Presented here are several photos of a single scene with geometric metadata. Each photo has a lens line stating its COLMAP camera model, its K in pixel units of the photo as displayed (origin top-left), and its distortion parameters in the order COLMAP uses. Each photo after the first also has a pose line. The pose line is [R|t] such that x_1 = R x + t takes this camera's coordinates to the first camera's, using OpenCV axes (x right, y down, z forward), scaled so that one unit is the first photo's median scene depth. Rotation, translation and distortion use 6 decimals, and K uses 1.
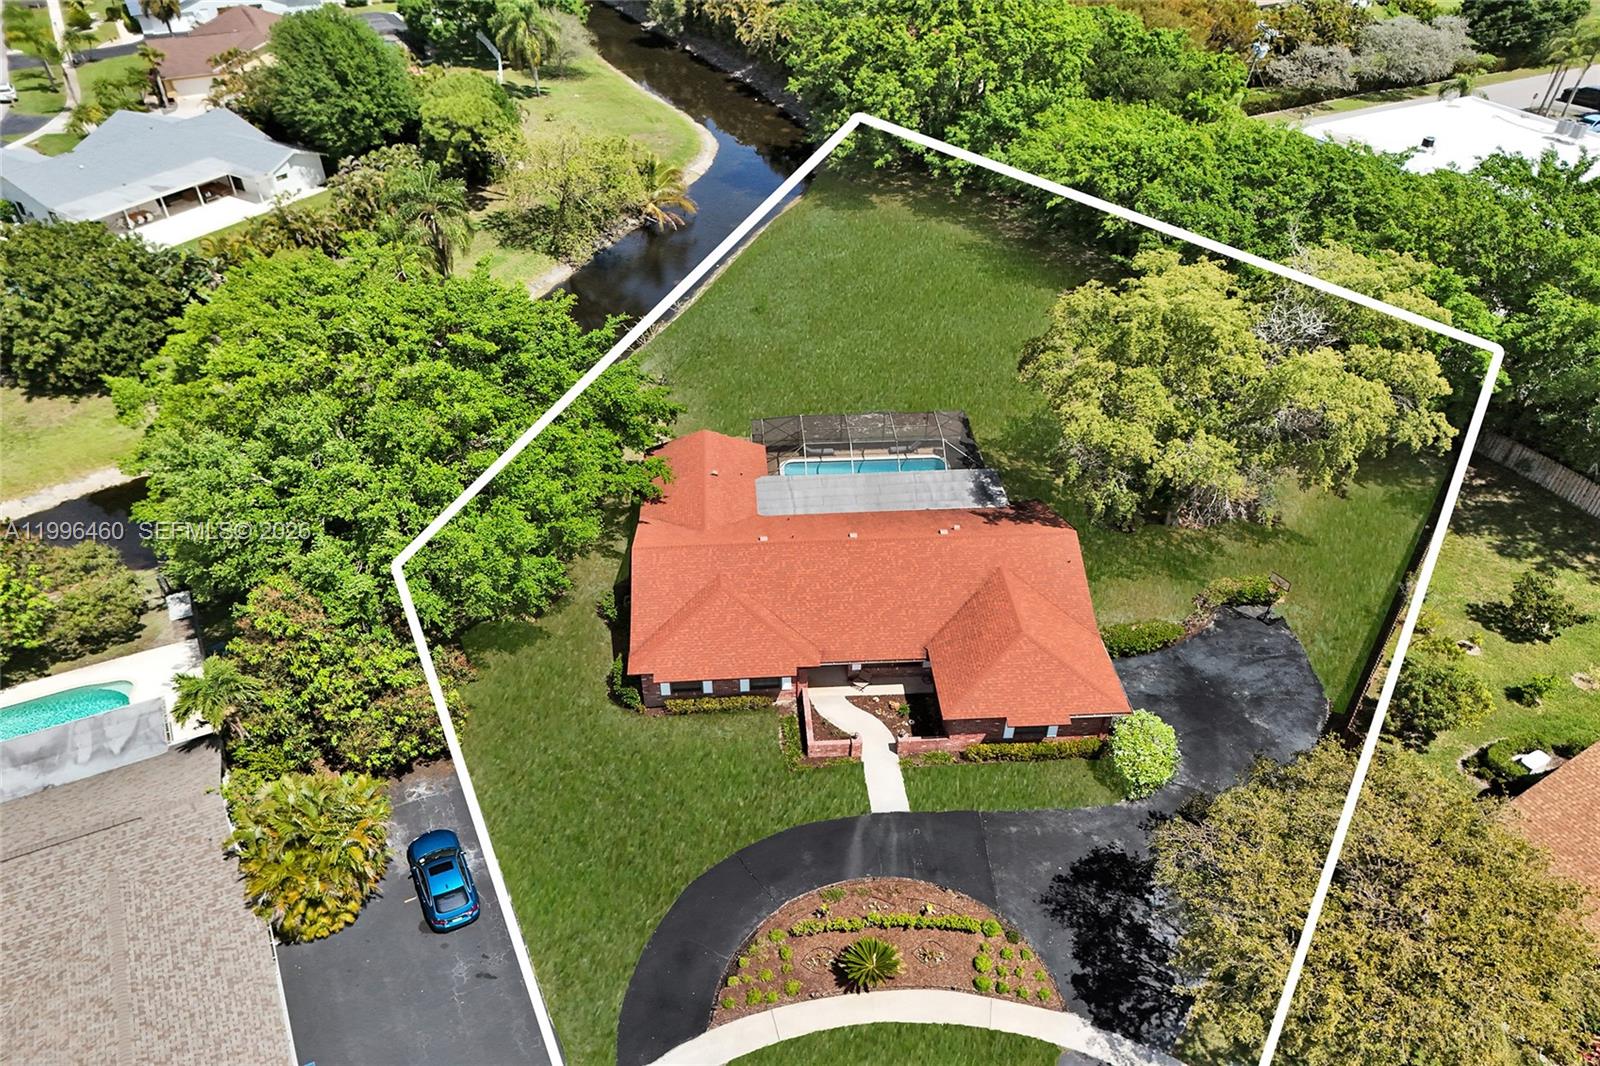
lens RADIAL K [[1073.1, 0, 800.0], [0, 1073.1, 533.0], [0, 0, 1]] dist [0.053395, -0.054123]
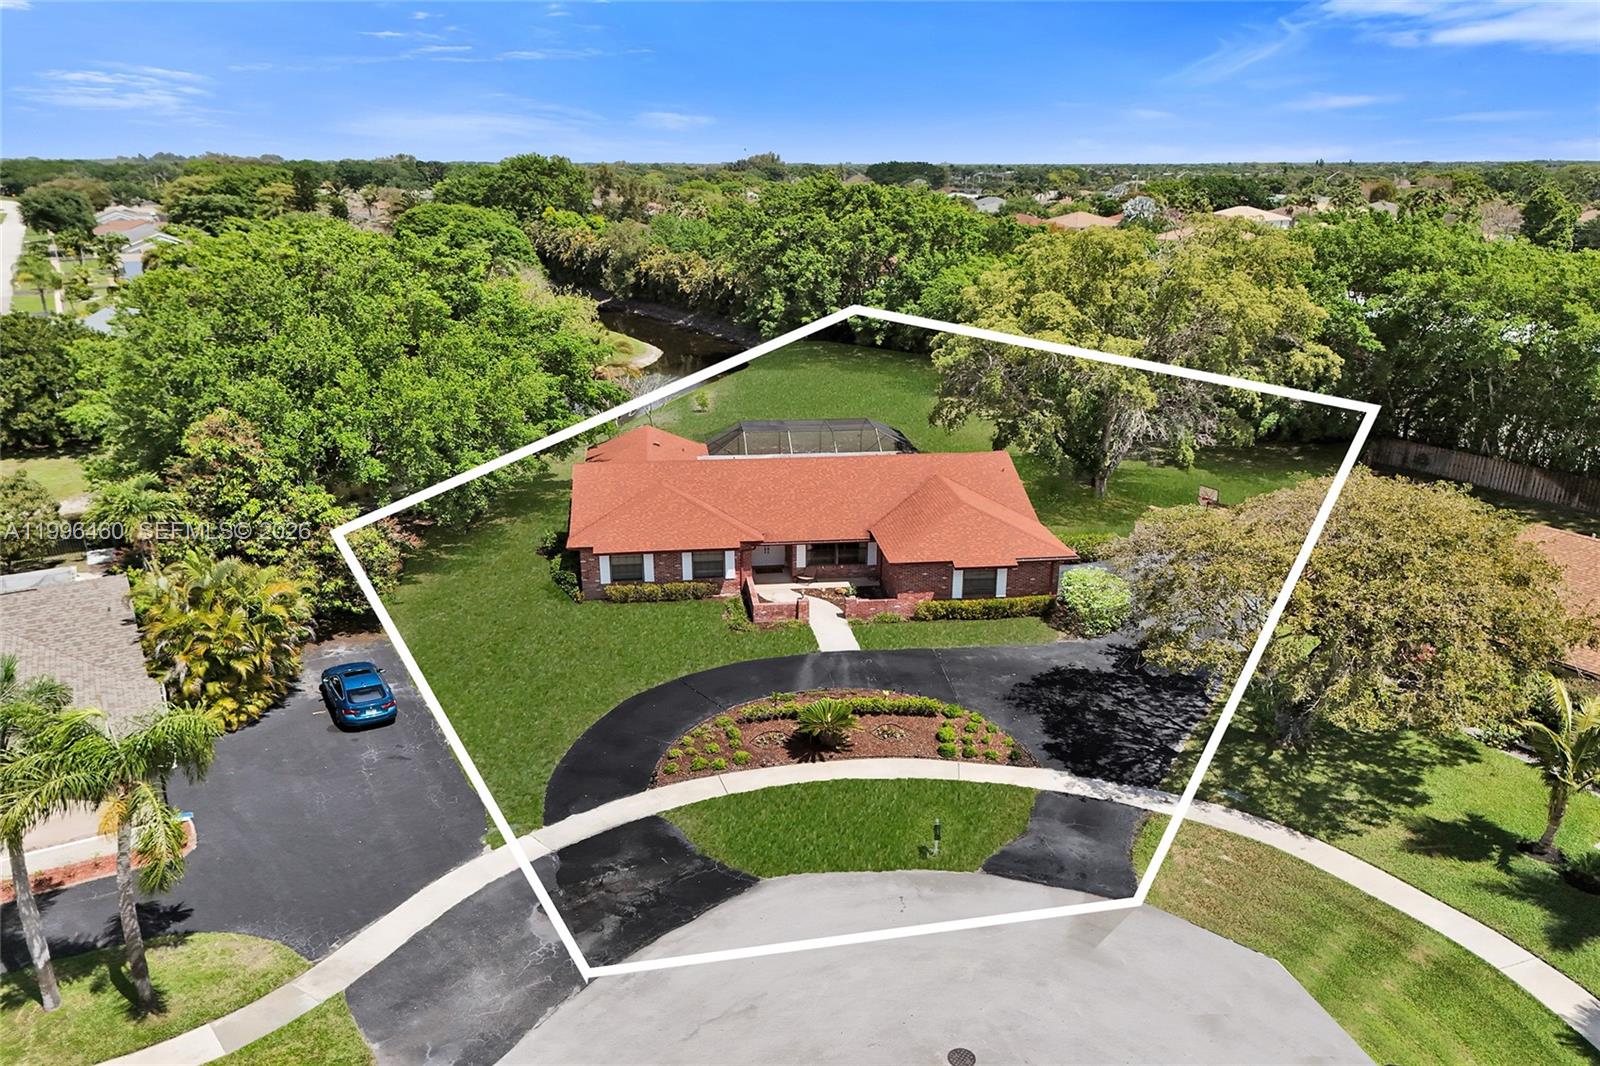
lens RADIAL K [[1069.7, 0, 790.8], [0, 1069.7, 535.7], [0, 0, 1]] dist [0.062403, -0.061242]
pose [[0.998552, -0.023685, 0.048291, -0.003180], [0.038861, 0.938424, -0.343292, 0.377742], [-0.037186, 0.344672, 0.937986, 0.058108]]
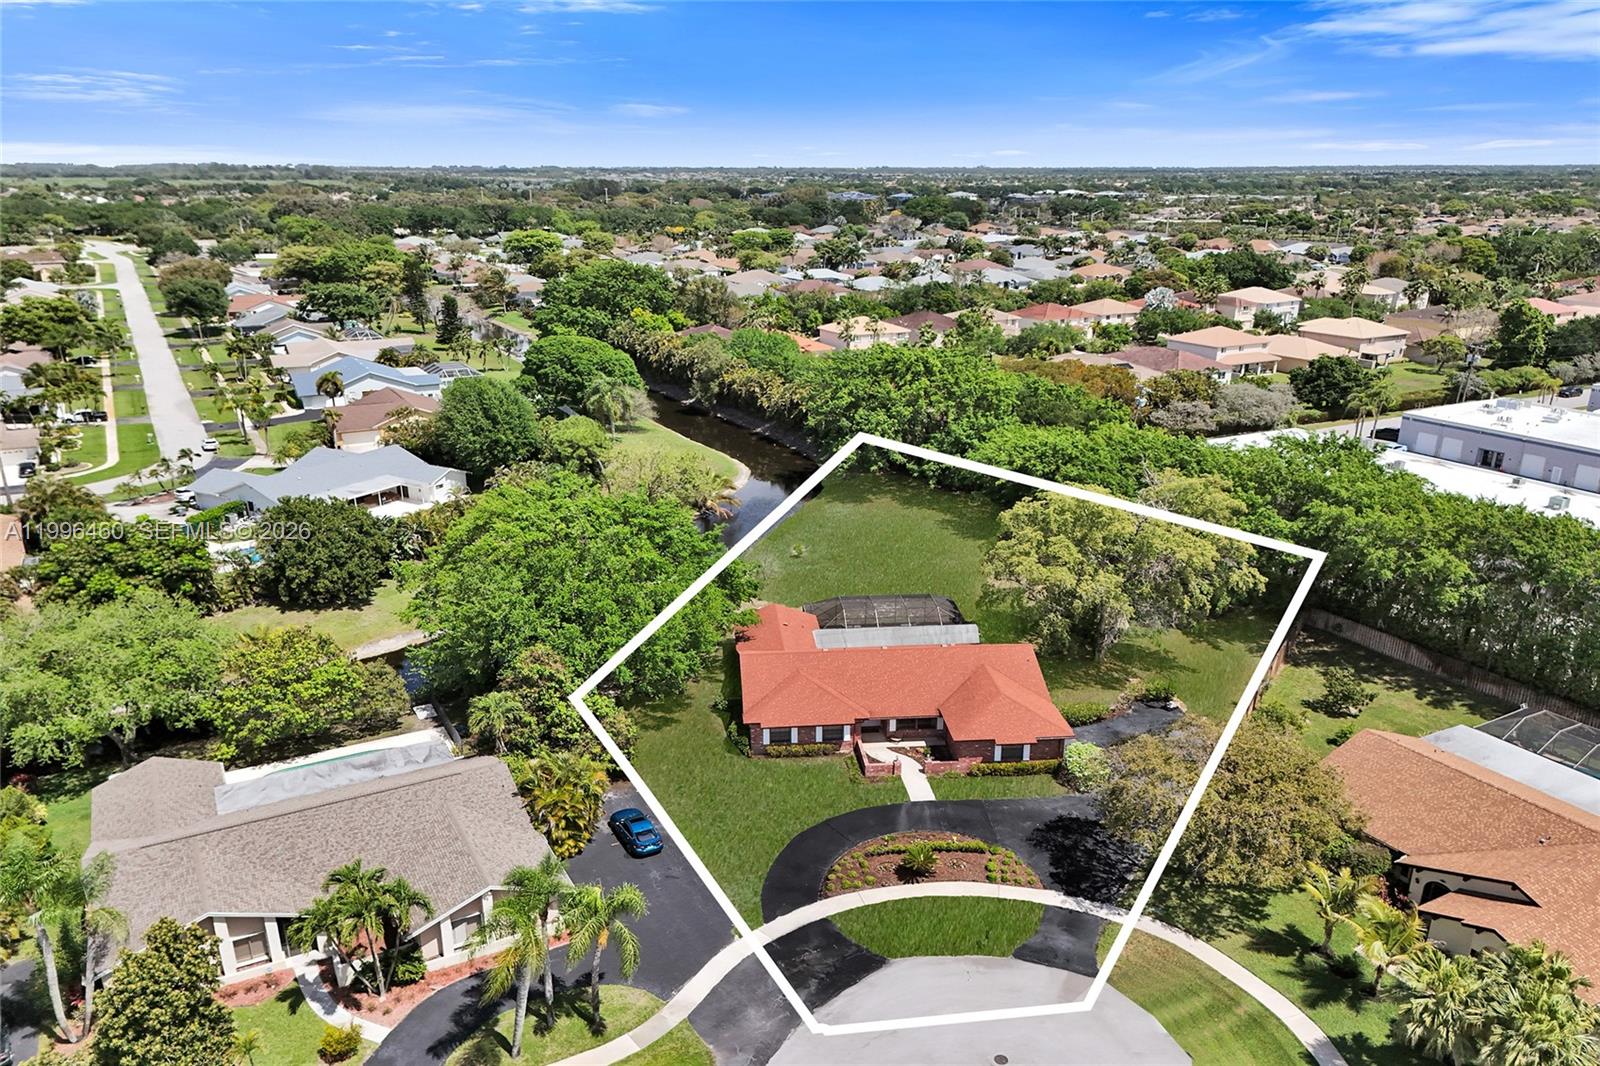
lens RADIAL K [[1073.1, 0, 800.0], [0, 1073.1, 533.0], [0, 0, 1]] dist [0.053395, -0.054123]
pose [[0.999541, -0.014034, 0.026854, -0.096329], [0.022463, 0.937998, -0.345912, 0.329604], [-0.020334, 0.346356, 0.937883, -0.419847]]
